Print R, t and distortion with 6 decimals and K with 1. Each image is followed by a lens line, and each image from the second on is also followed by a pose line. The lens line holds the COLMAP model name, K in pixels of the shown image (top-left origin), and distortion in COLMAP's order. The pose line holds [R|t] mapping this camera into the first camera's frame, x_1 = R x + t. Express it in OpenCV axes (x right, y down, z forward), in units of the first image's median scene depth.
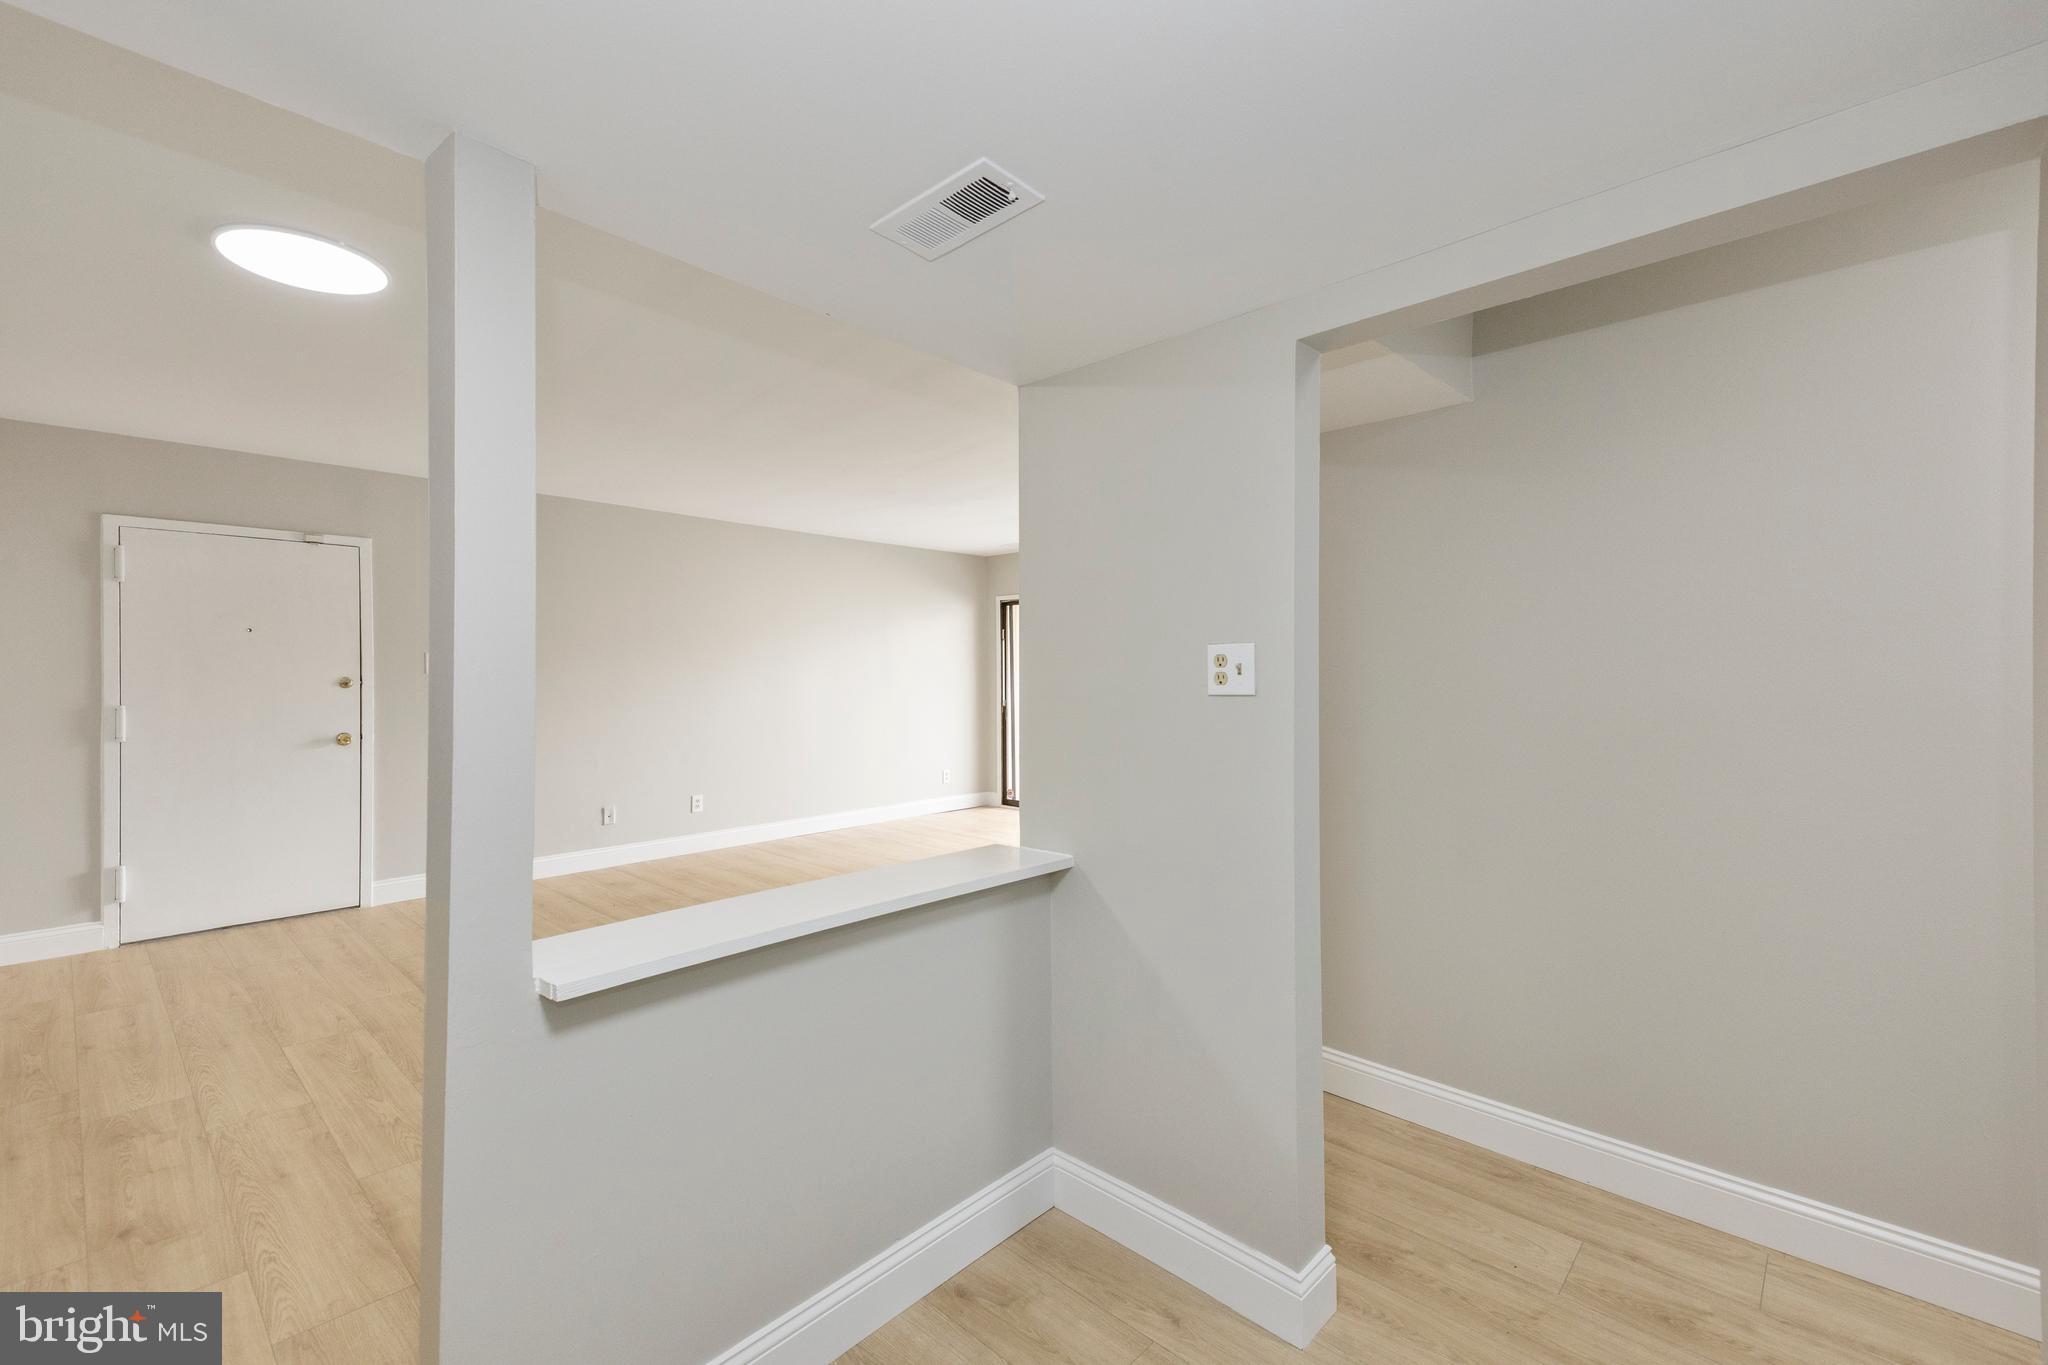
lens RADIAL K [[865.2, 0, 1033.1], [0, 865.2, 681.3], [0, 0, 1]] dist [0.048498, -0.016244]
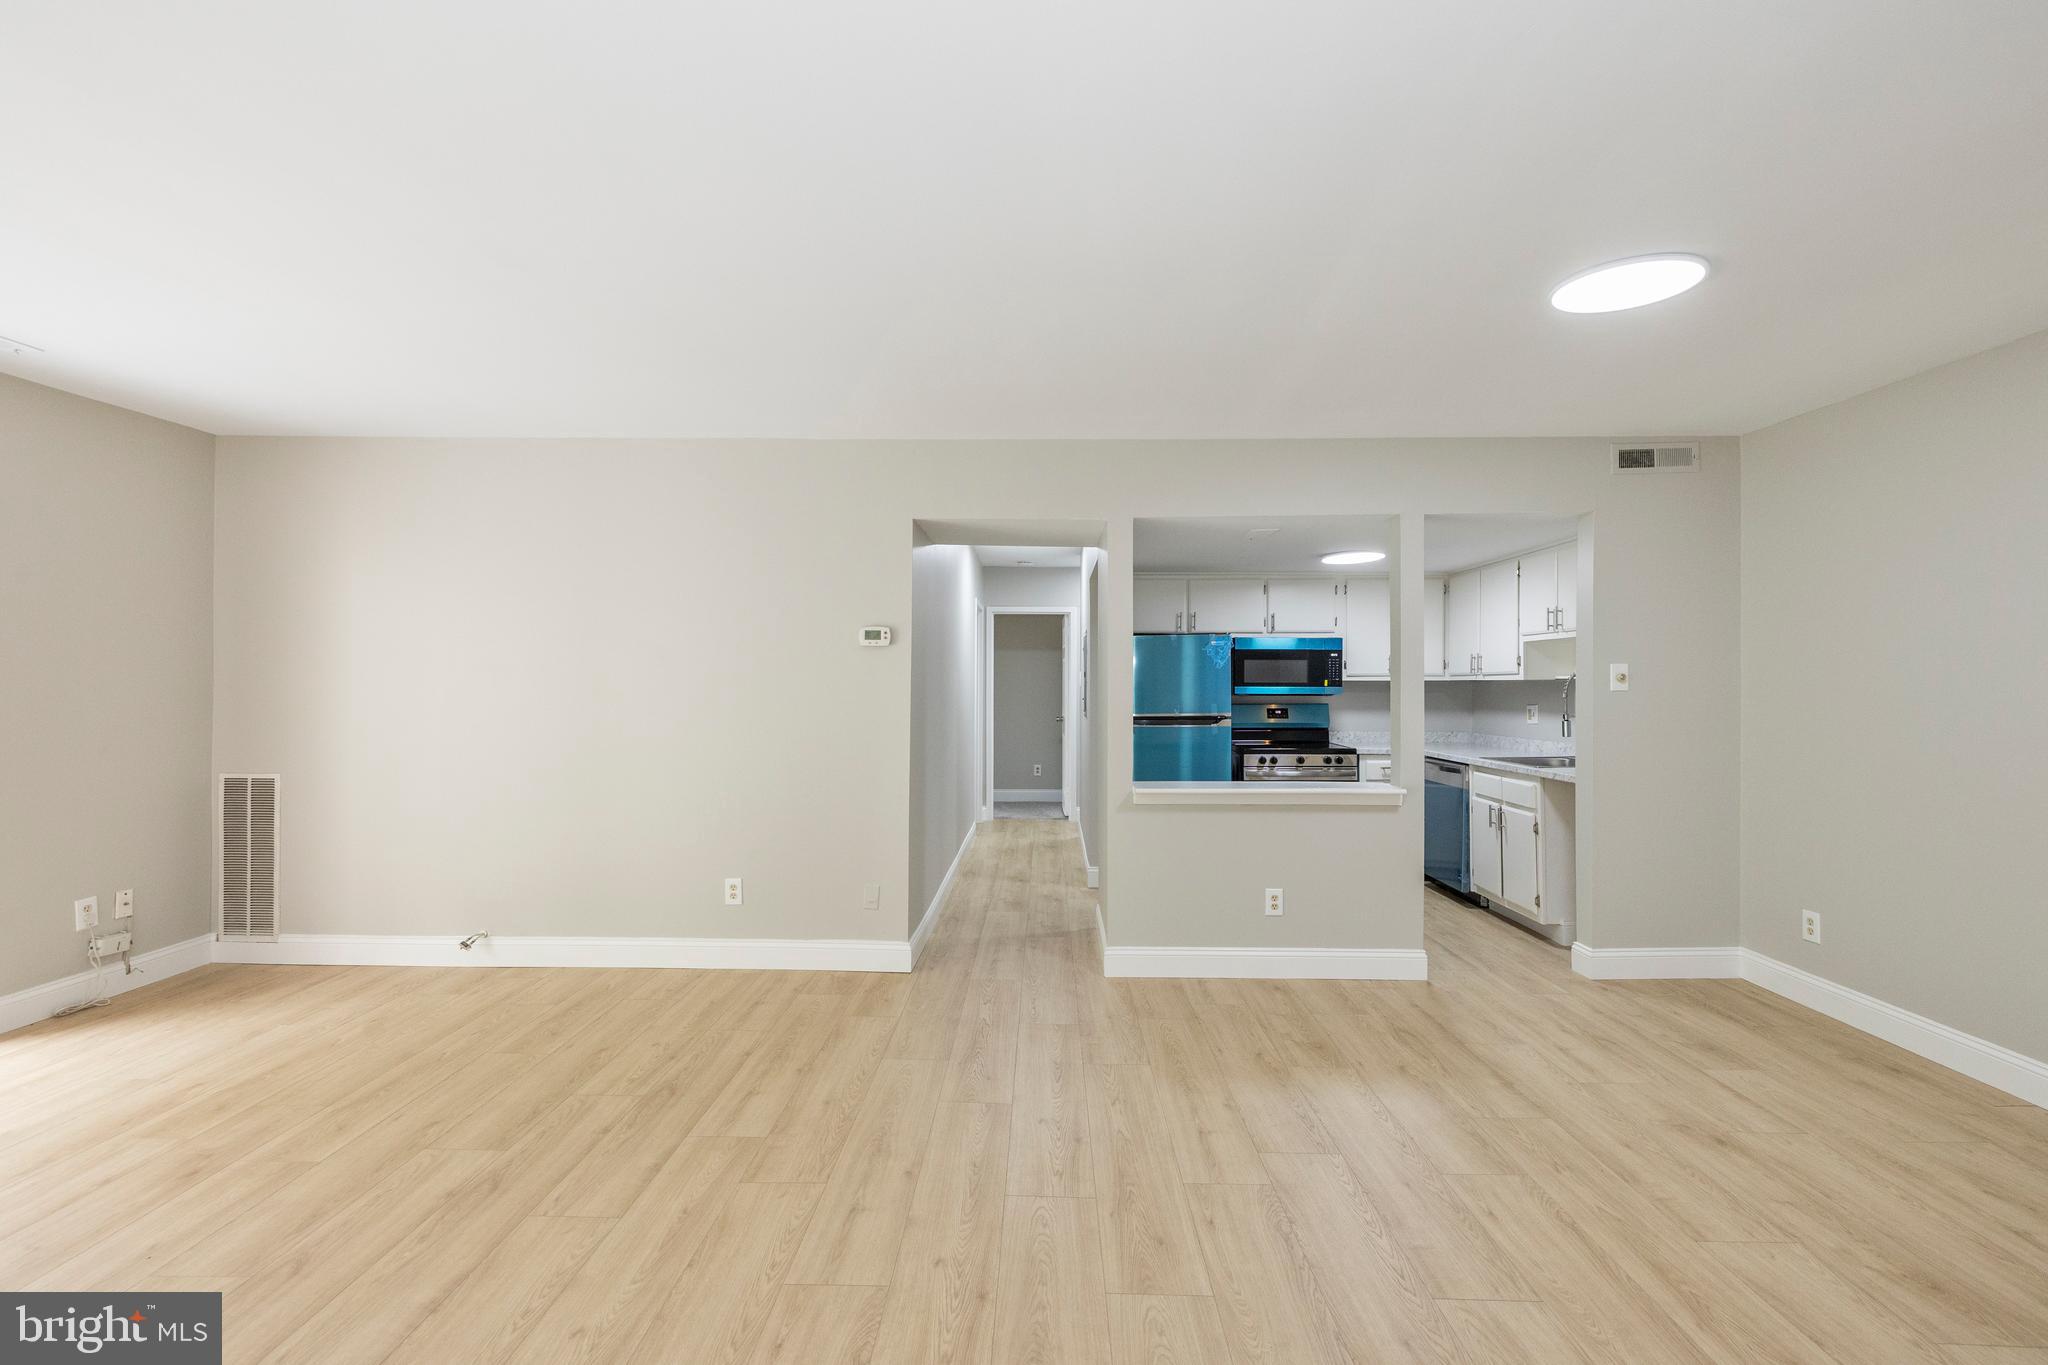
lens RADIAL K [[889.7, 0, 1024.0], [0, 889.7, 682.5], [0, 0, 1]] dist [0.004578, 0.000265]
pose [[-0.656528, -0.002426, 0.754297, -0.657968], [0.004792, 0.999961, 0.007387, -0.014443], [-0.754286, 0.008464, -0.656491, 1.267801]]
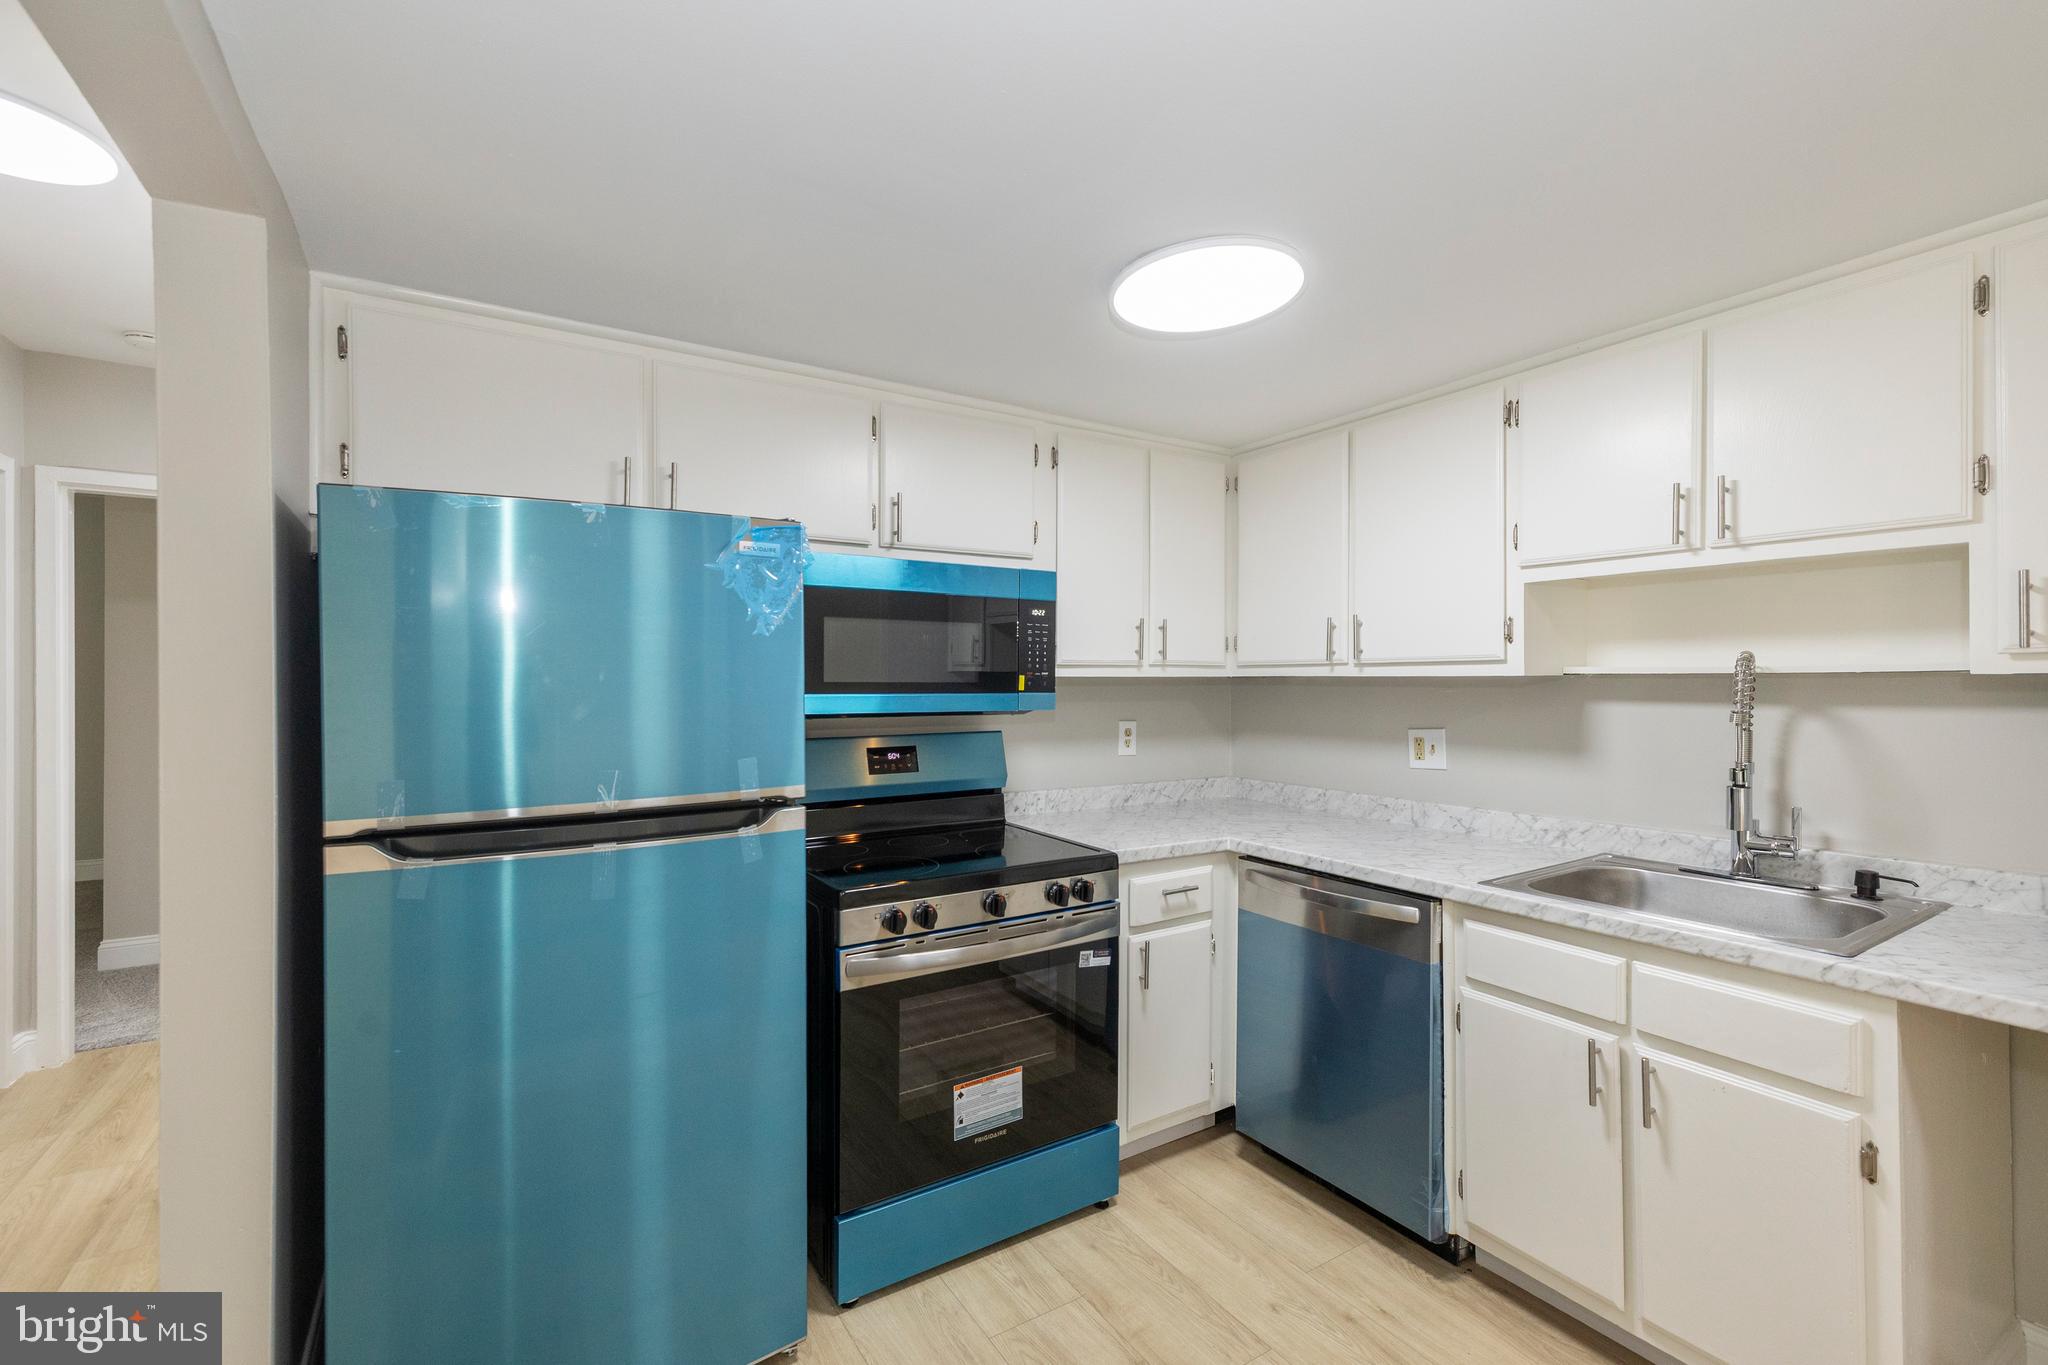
lens RADIAL K [[896.9, 0, 1027.6], [0, 896.9, 675.6], [0, 0, 1]] dist [0.002777, 0.000410]
pose [[-0.964325, -0.001964, 0.264715, -0.037964], [-0.000226, 0.999978, 0.006595, -0.009176], [-0.264722, 0.006300, -0.964304, 0.494165]]
